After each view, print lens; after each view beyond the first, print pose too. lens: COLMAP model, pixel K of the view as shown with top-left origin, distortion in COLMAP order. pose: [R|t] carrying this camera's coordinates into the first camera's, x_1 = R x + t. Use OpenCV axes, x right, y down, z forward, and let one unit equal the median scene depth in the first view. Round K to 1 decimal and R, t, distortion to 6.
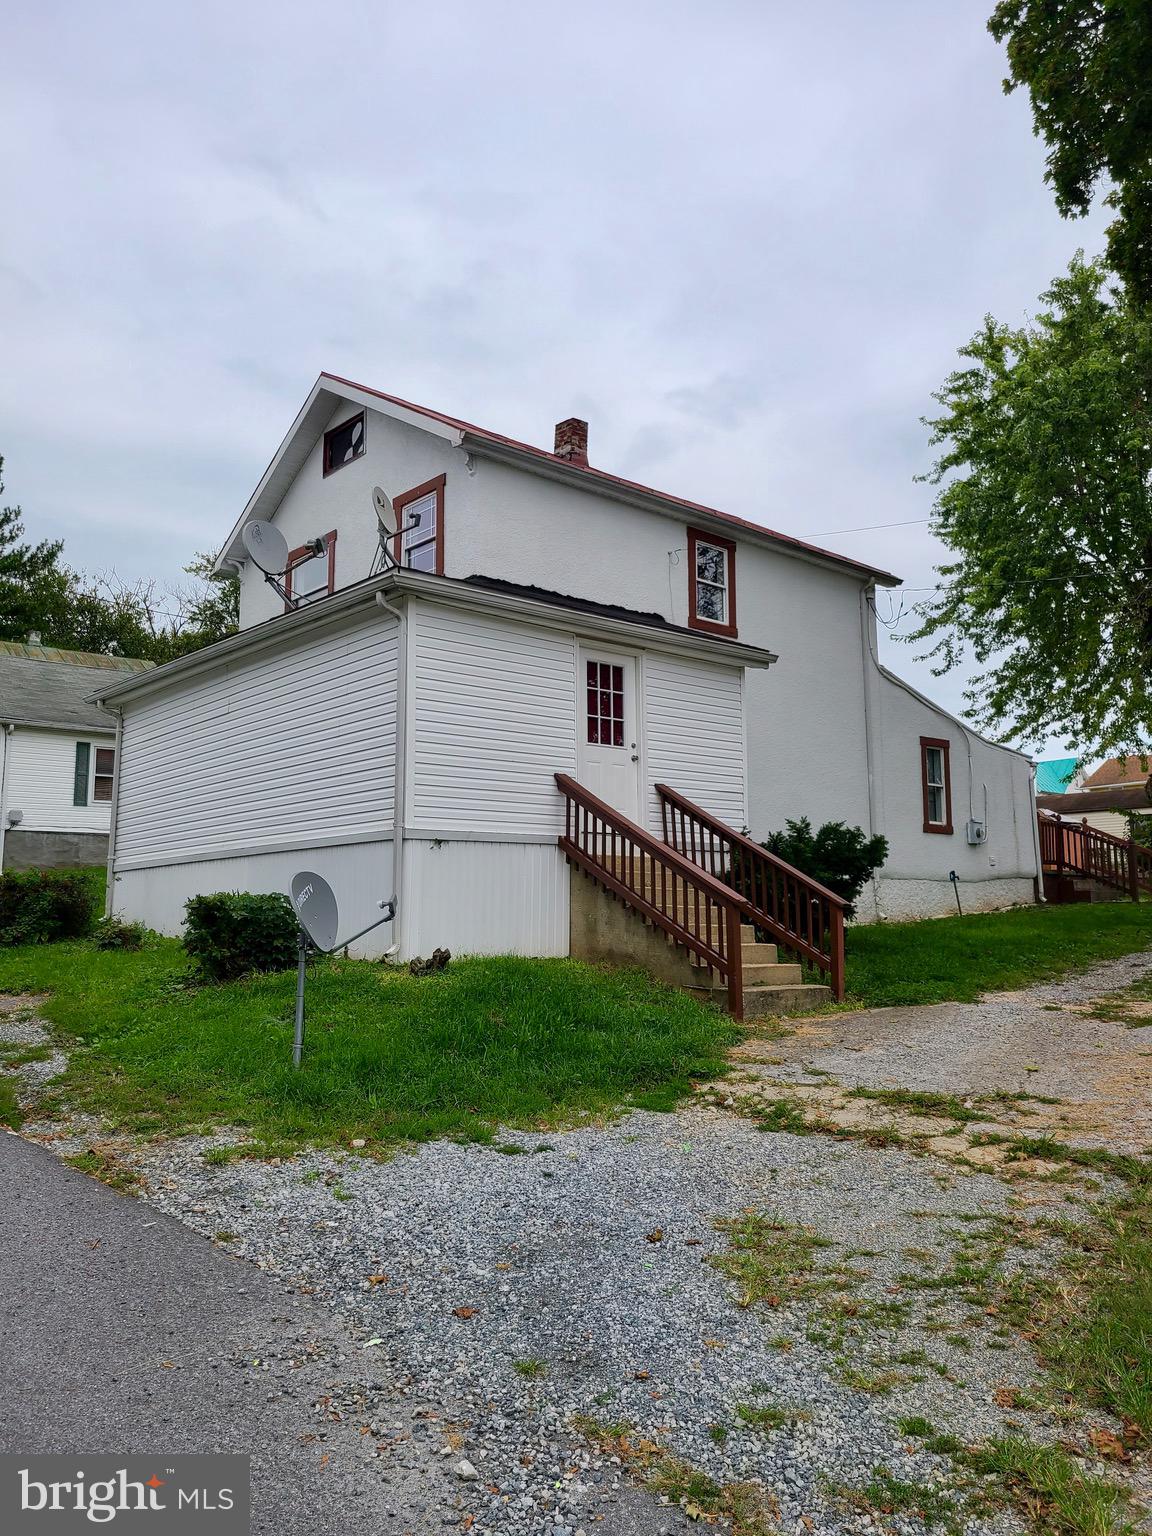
lens RADIAL K [[1153.2, 0, 598.5], [0, 1153.2, 746.8], [0, 0, 1]] dist [0.049017, -0.016235]
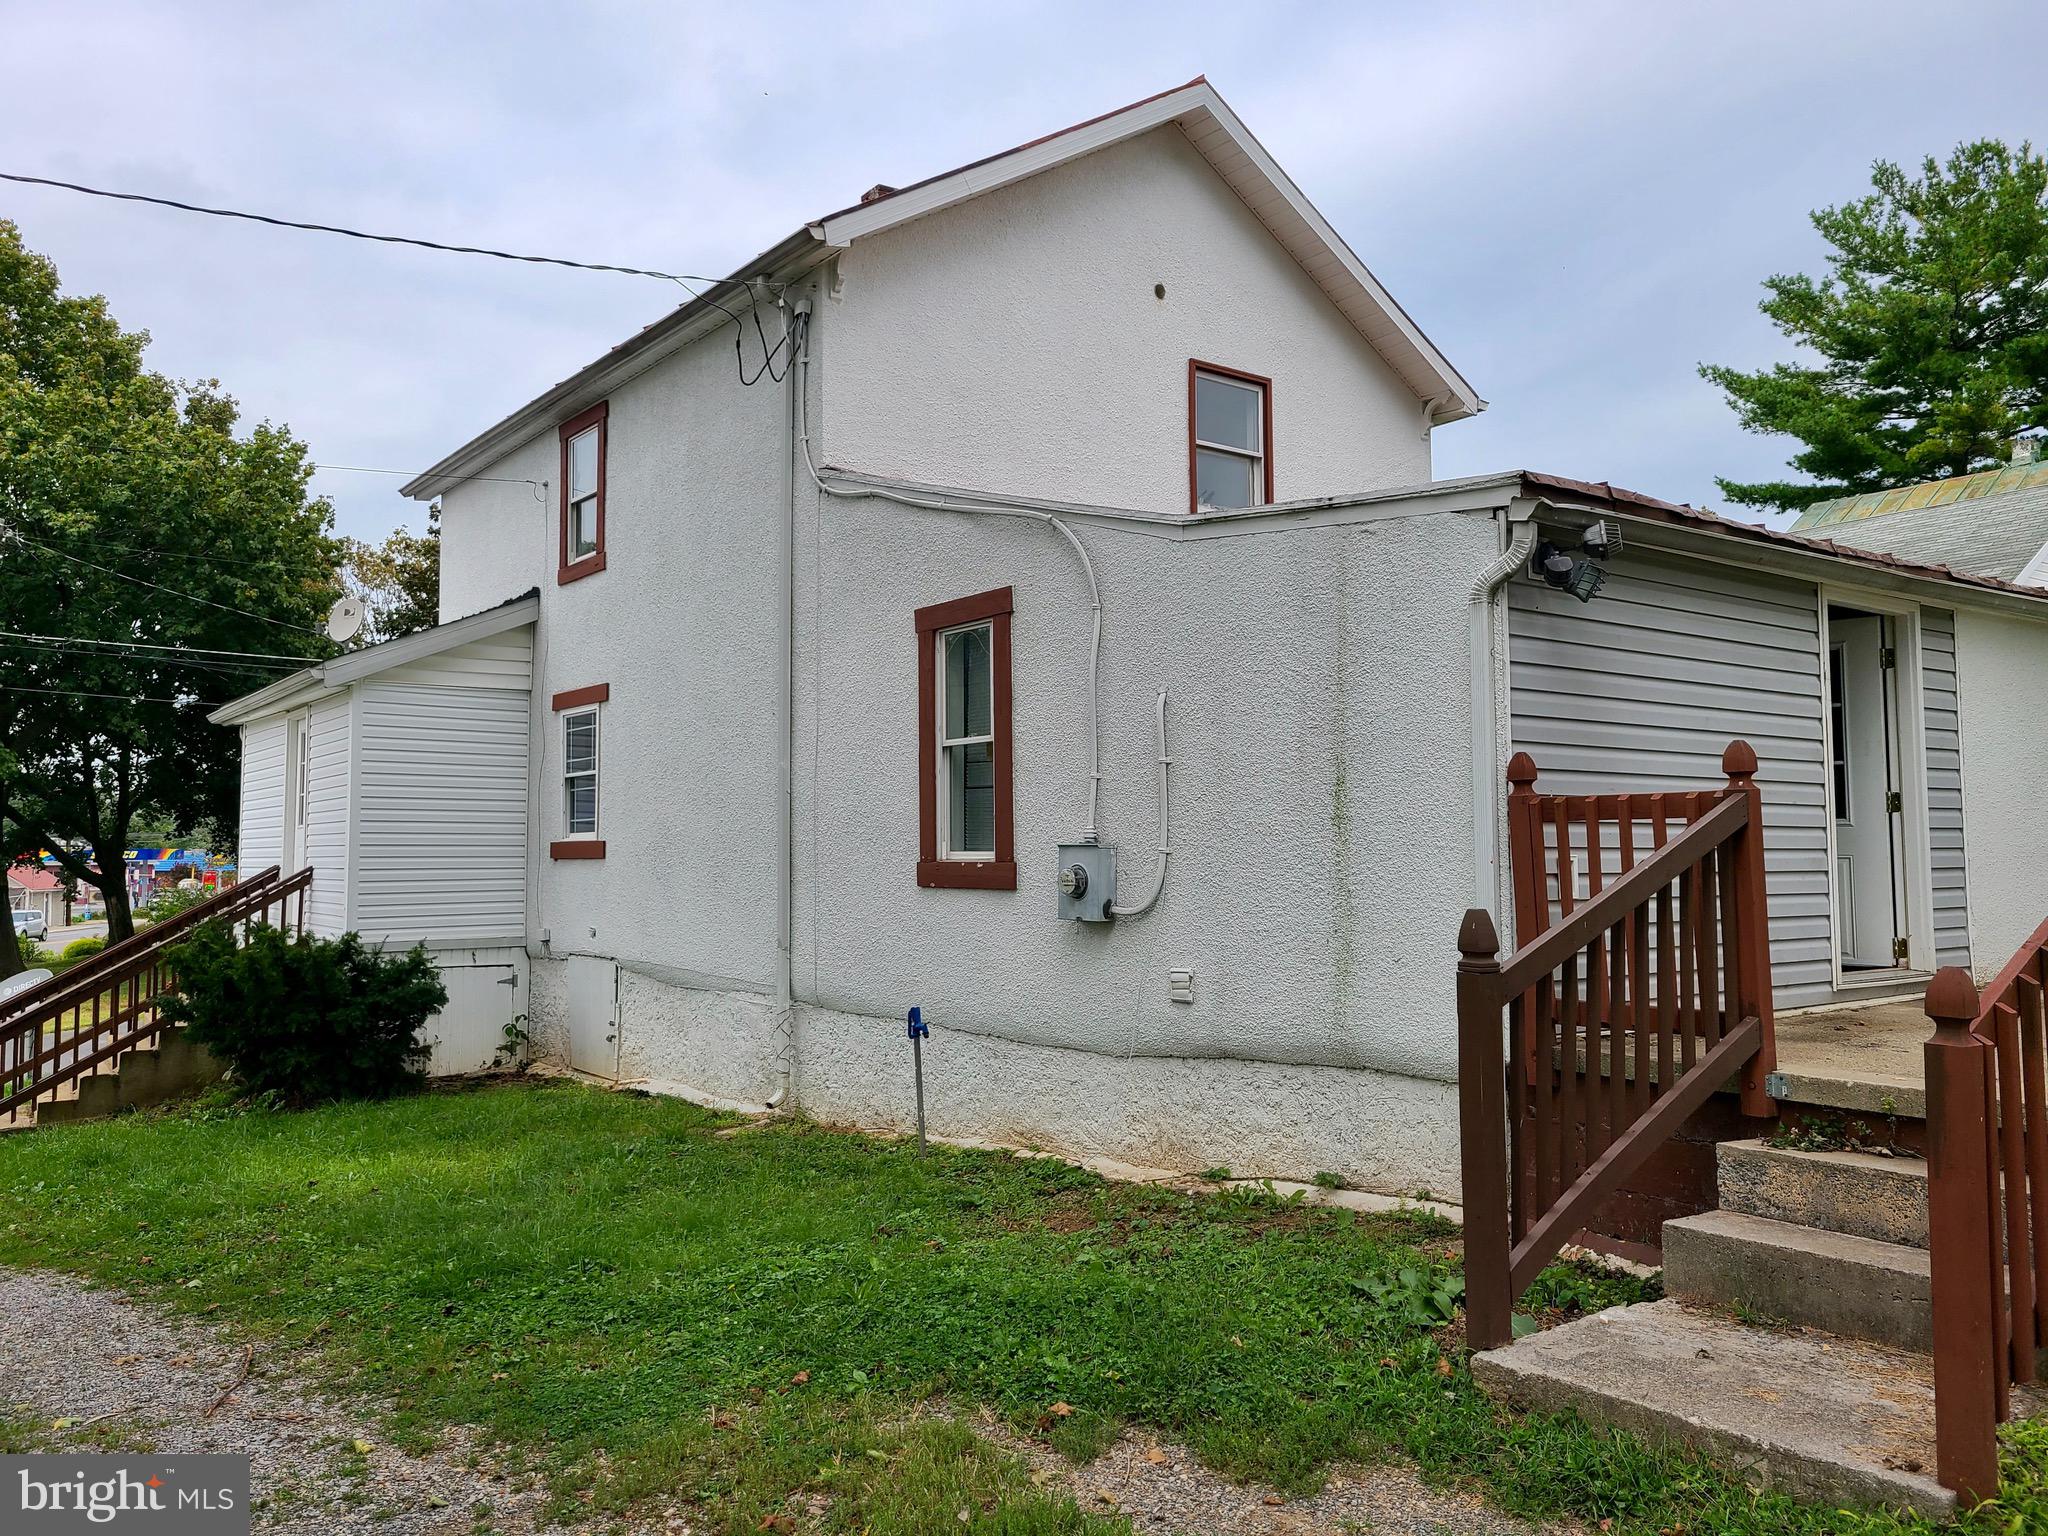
lens RADIAL K [[1537.6, 0, 1013.3], [0, 1537.6, 754.6], [0, 0, 1]] dist [0.049017, -0.016235]
pose [[-0.098378, -0.047230, -0.994028, 1.096623], [0.148761, 0.986952, -0.061617, 0.099300], [0.983967, -0.153934, -0.090069, 1.588320]]
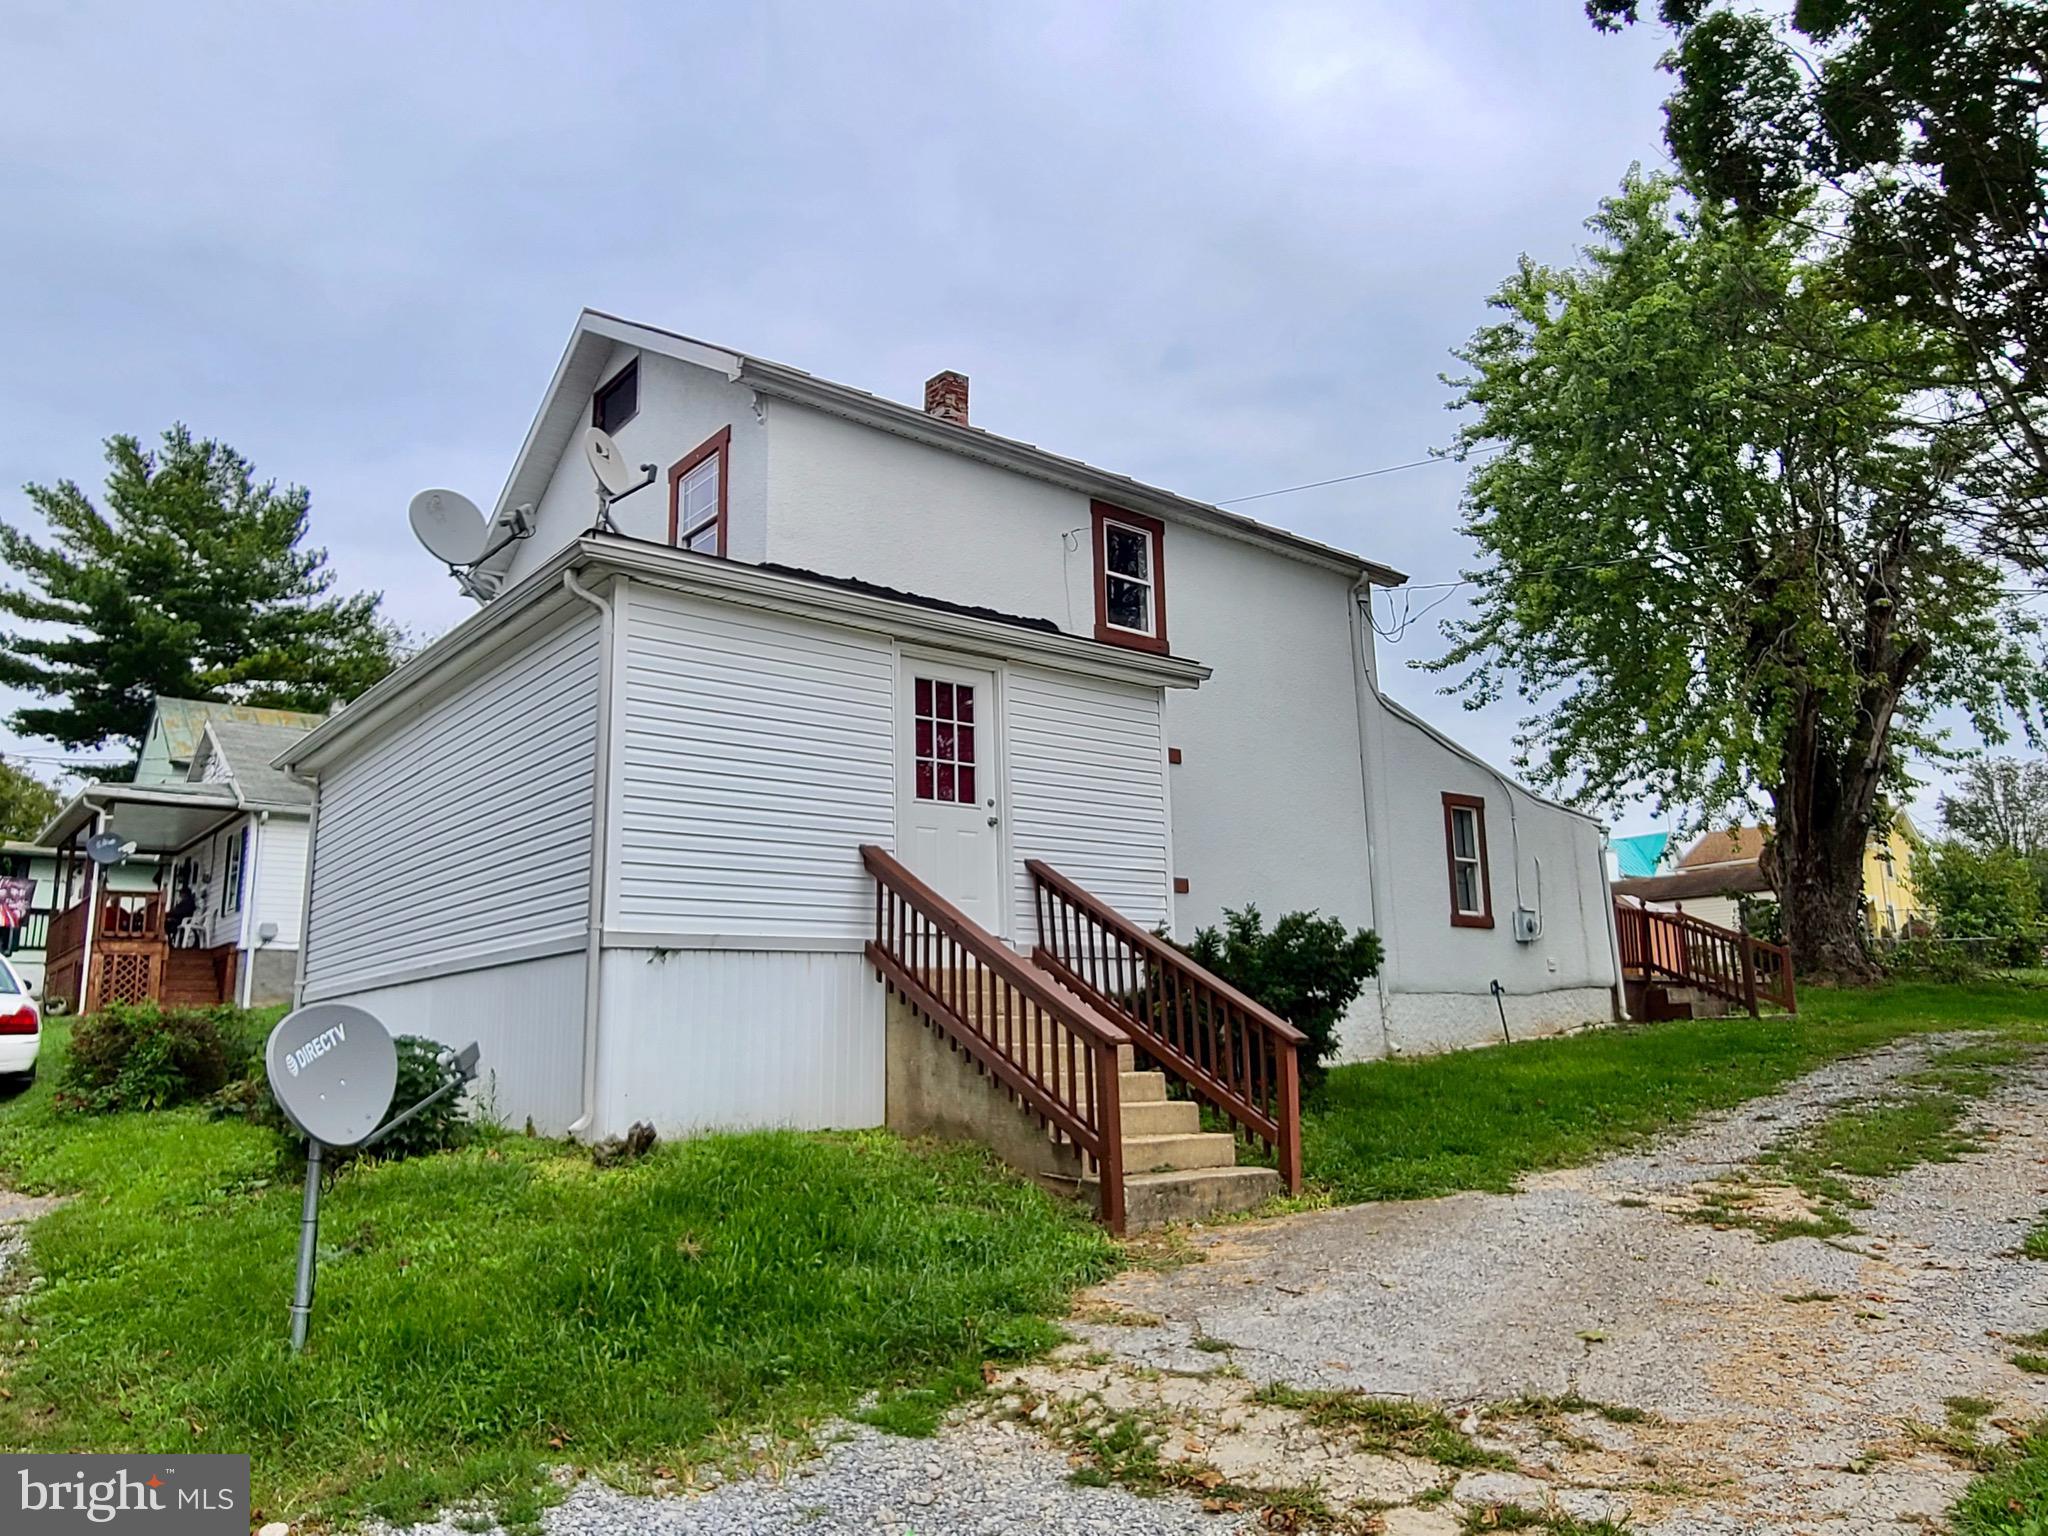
lens RADIAL K [[1389.9, 0, 1024.0], [0, 1389.9, 768.0], [0, 0, 1]] dist [-0.003329, 0.003453]
pose [[0.998765, -0.025602, -0.042576, 0.083481], [0.023442, 0.998451, -0.050462, 0.019687], [0.043802, 0.049401, 0.997818, 0.191781]]
